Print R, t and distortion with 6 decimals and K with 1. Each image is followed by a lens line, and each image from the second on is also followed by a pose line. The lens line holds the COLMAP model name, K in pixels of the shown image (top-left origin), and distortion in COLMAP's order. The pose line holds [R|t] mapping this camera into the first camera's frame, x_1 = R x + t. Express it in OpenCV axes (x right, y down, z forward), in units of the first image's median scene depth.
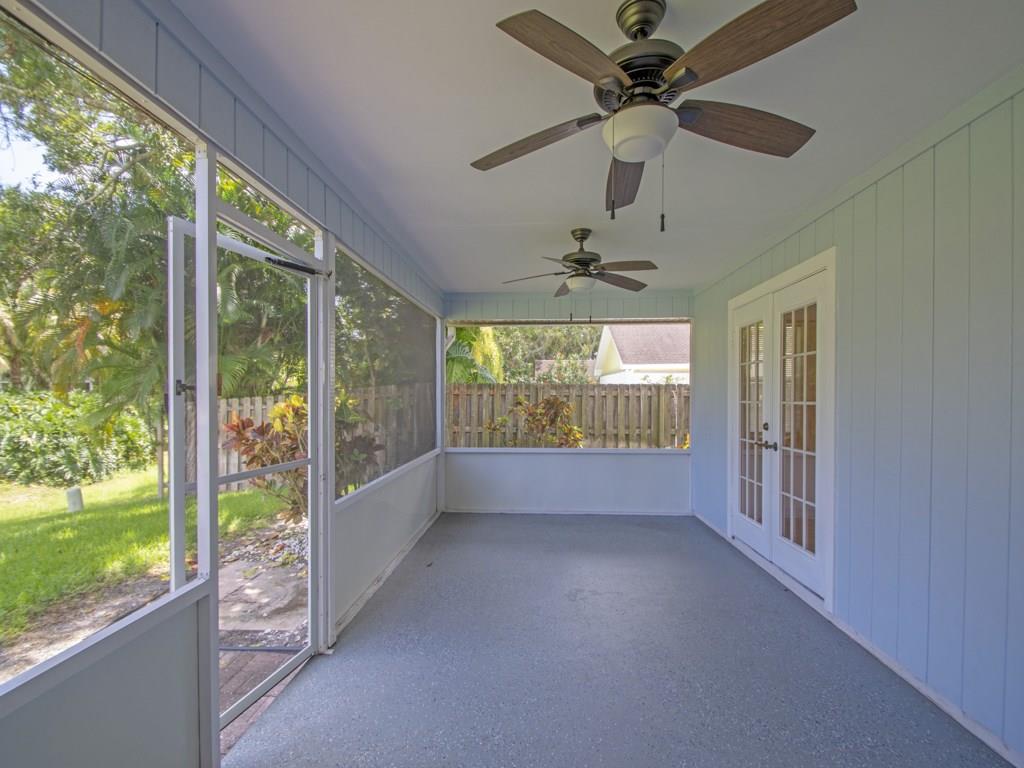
lens RADIAL K [[460.8, 0, 513.5], [0, 460.8, 393.9], [0, 0, 1]] dist [0.003132, -0.005260]
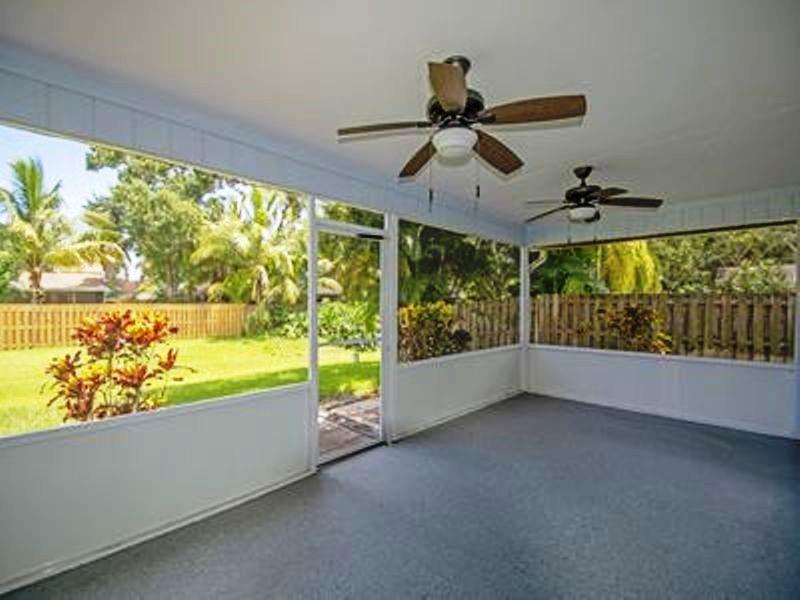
lens RADIAL K [[360.0, 0, 401.3], [0, 360.0, 300.6], [0, 0, 1]] dist [0.003132, -0.005260]
pose [[0.754290, -0.005351, -0.656520, 0.164305], [0.000674, 0.999973, -0.007377, 0.000475], [0.656541, 0.005122, 0.754273, -0.015056]]
